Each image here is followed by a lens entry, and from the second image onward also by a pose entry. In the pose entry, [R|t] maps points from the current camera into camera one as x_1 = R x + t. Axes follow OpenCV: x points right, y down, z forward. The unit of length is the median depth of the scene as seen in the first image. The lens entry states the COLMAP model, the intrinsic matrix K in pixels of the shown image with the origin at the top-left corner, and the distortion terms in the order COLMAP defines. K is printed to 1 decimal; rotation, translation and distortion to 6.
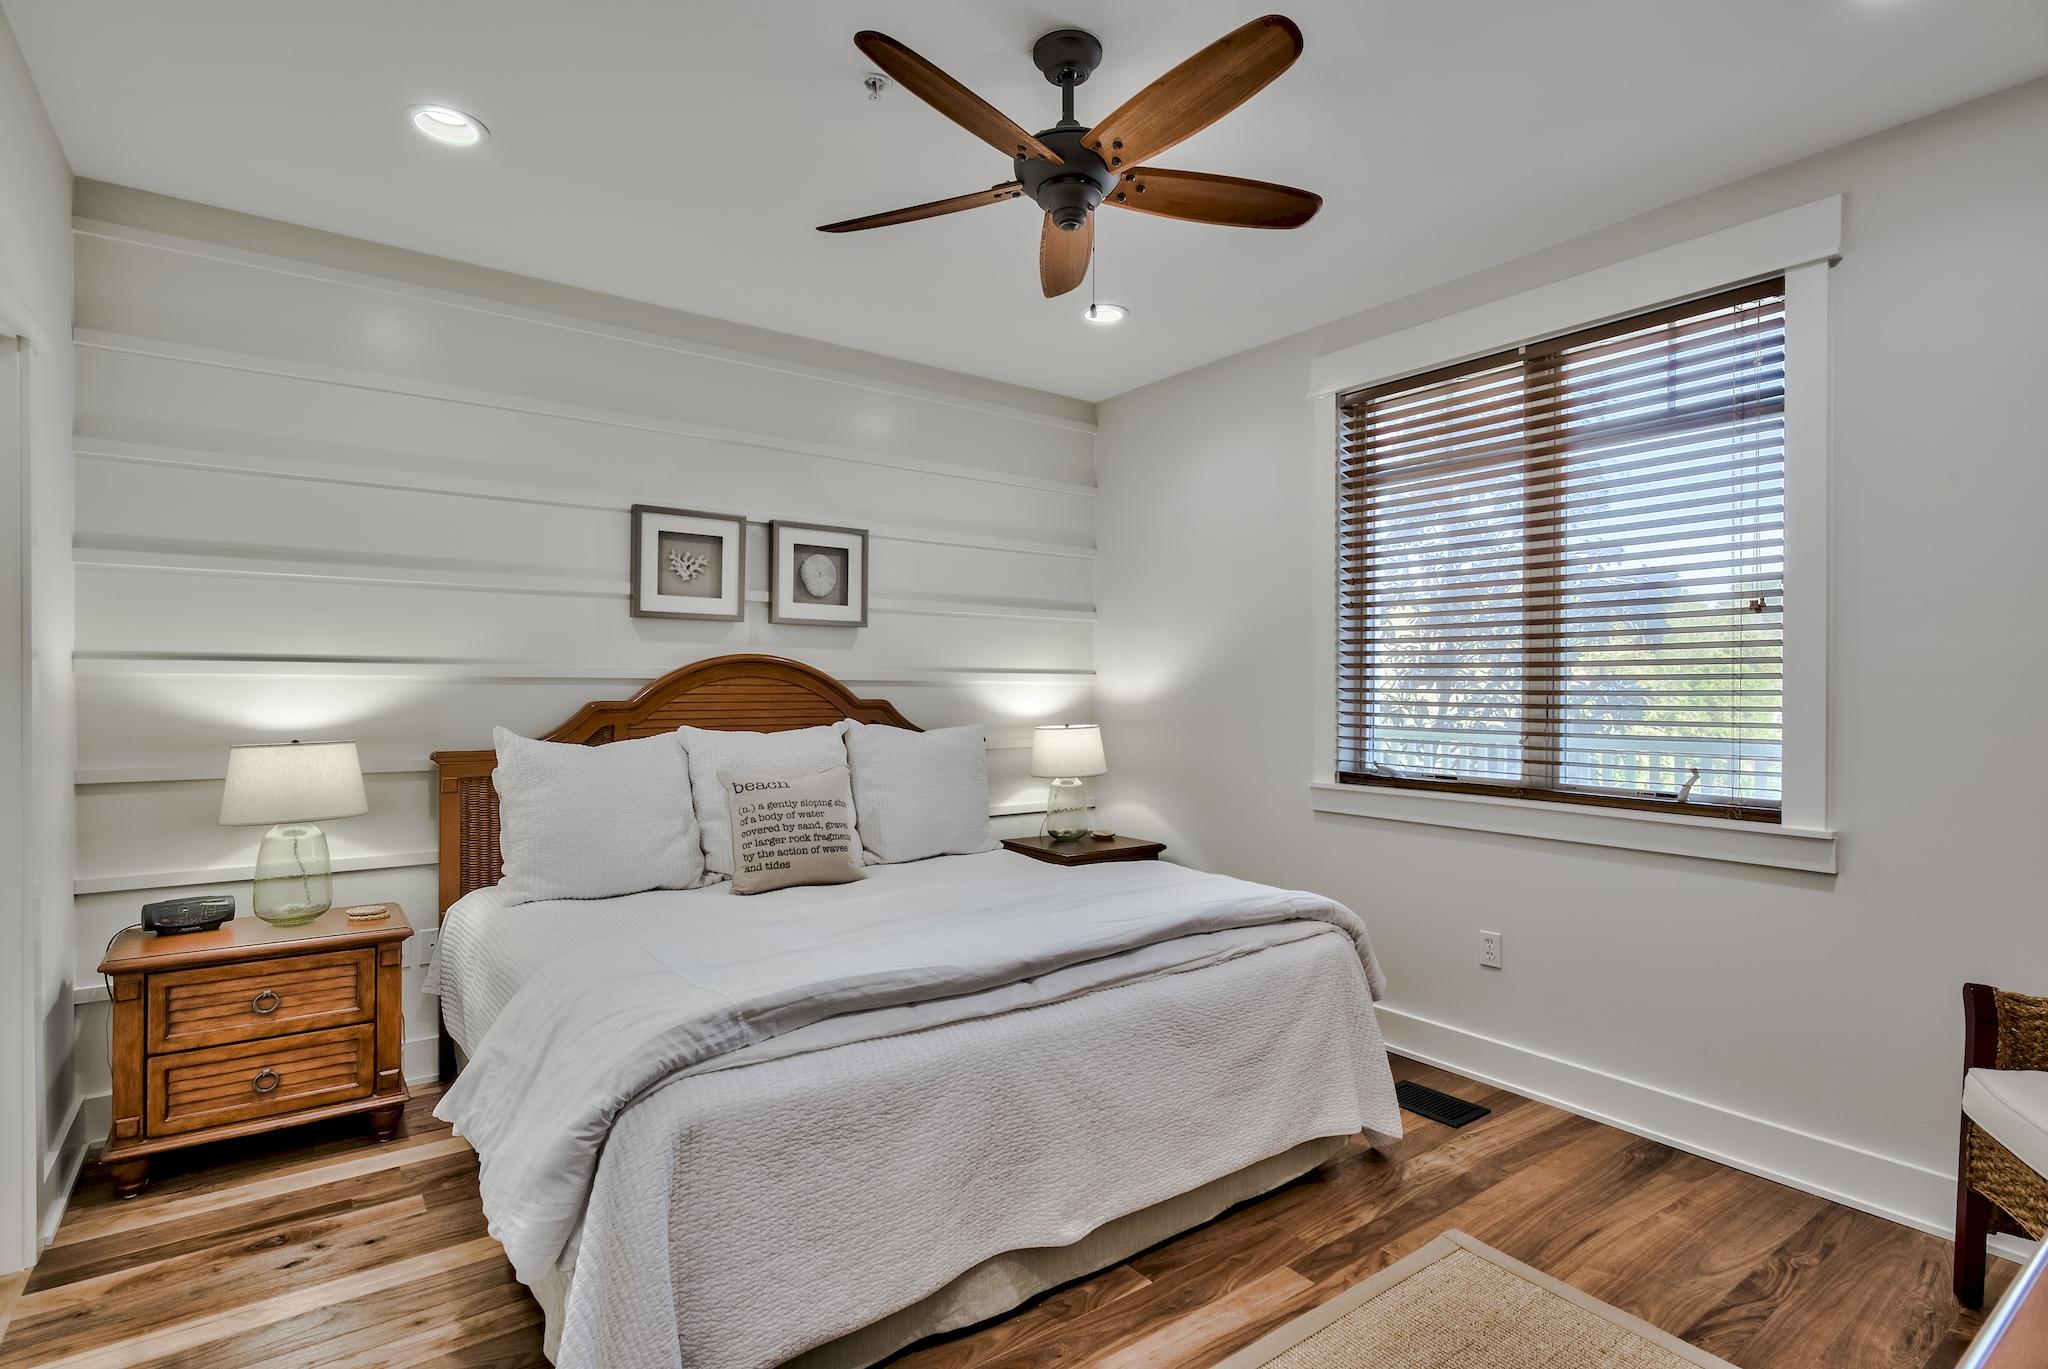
lens RADIAL K [[1005.1, 0, 1028.9], [0, 1005.1, 678.5], [0, 0, 1]] dist [-0.001575, -0.001349]
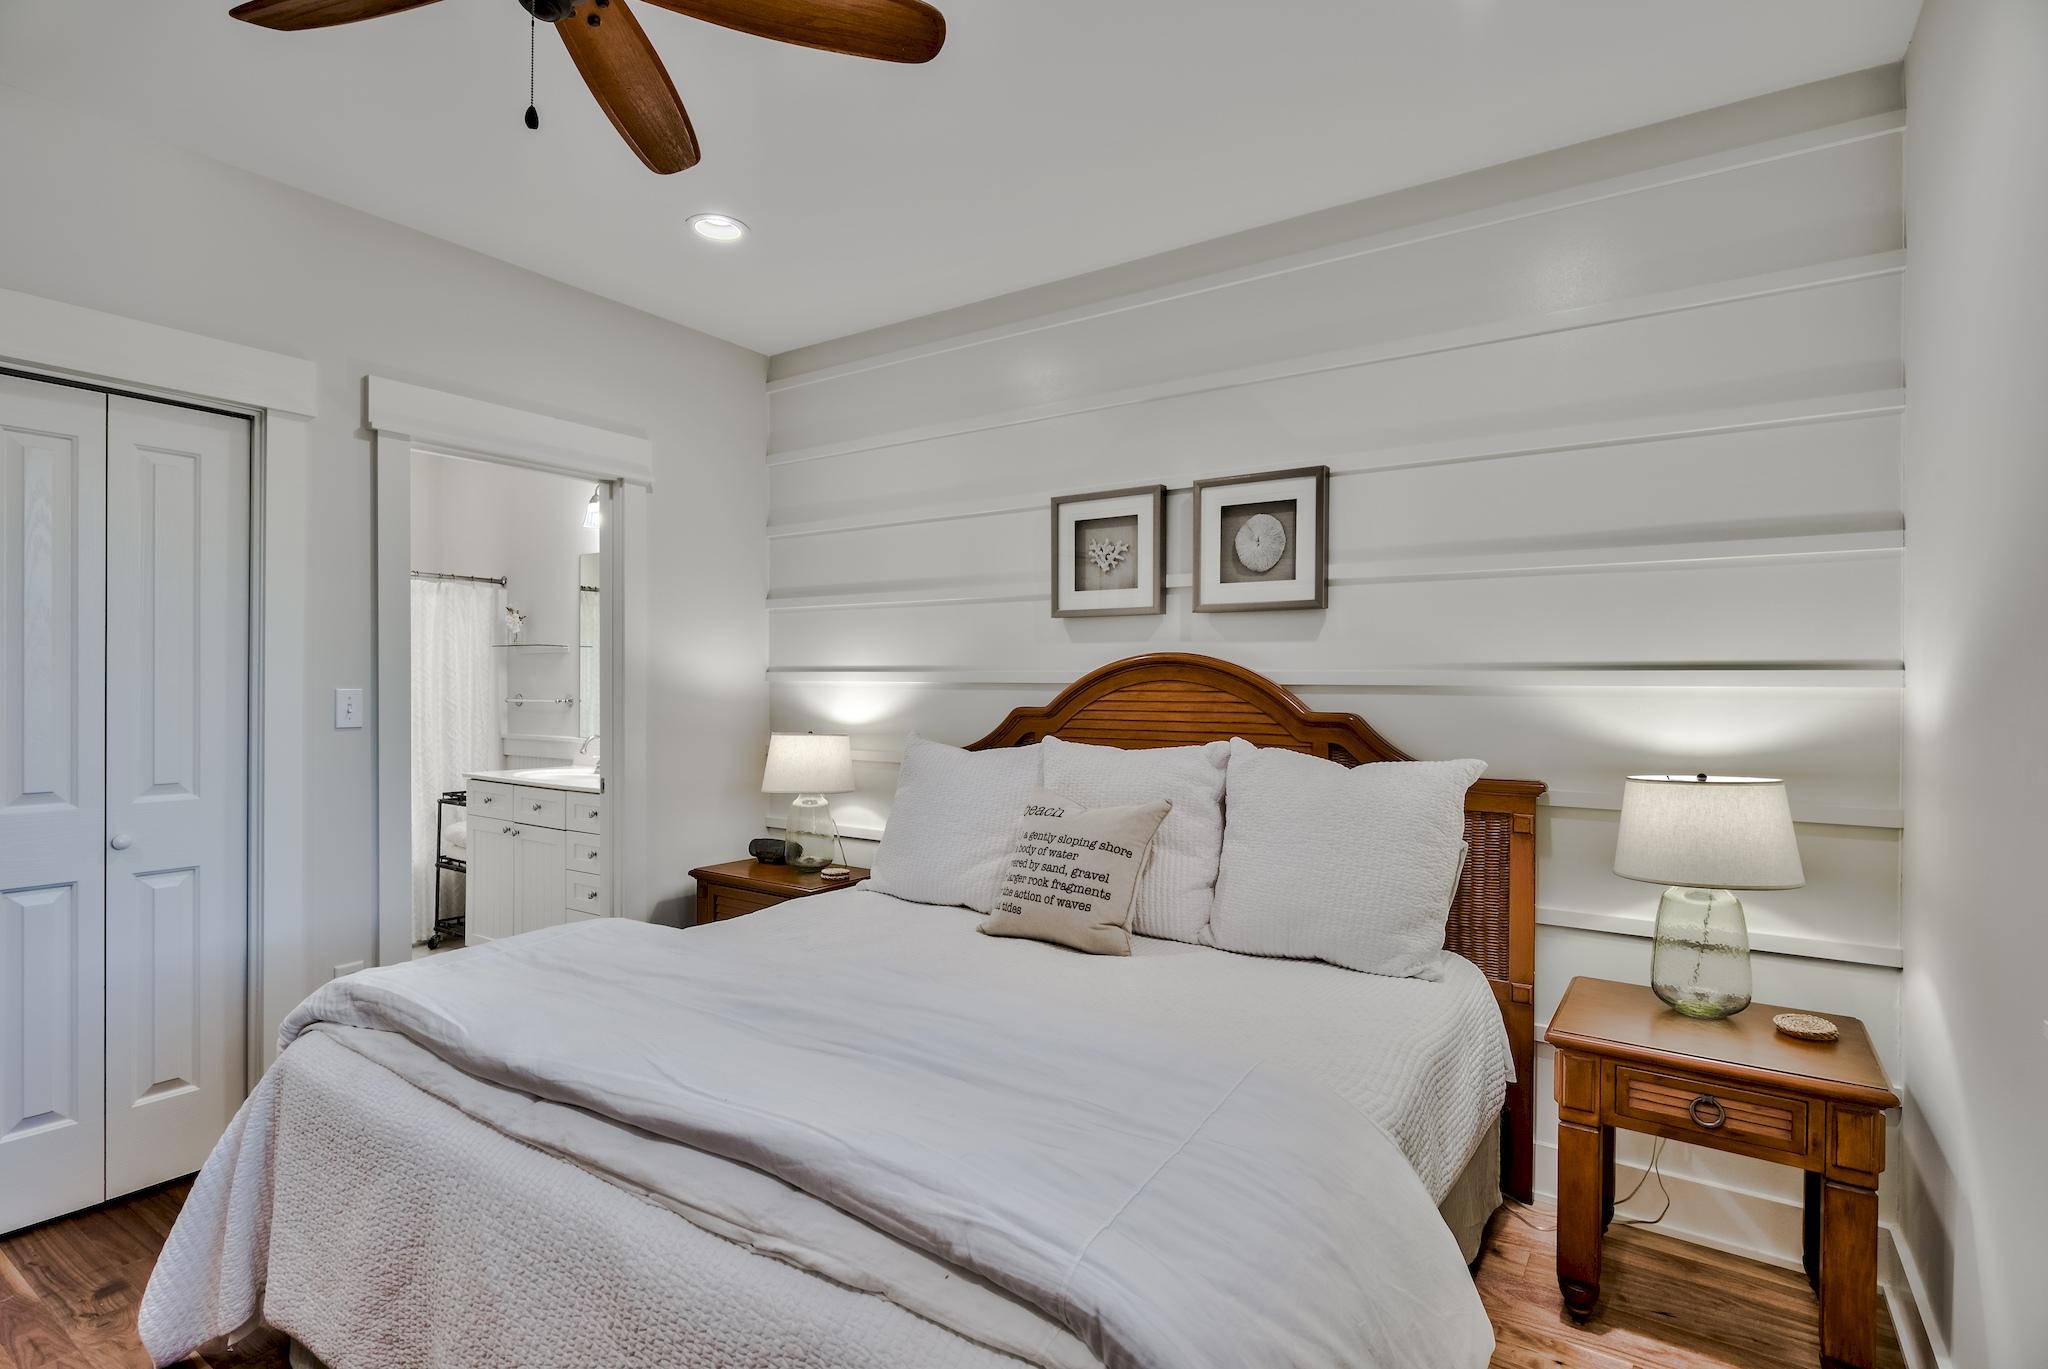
lens RADIAL K [[1005.1, 0, 1014.7], [0, 1005.1, 685.4], [0, 0, 1]] dist [-0.001575, -0.001349]
pose [[0.325851, -0.002471, -0.945418, 0.473618], [0.002158, 0.999996, -0.001869, 0.003460], [0.945419, -0.001431, 0.325855, 0.648314]]
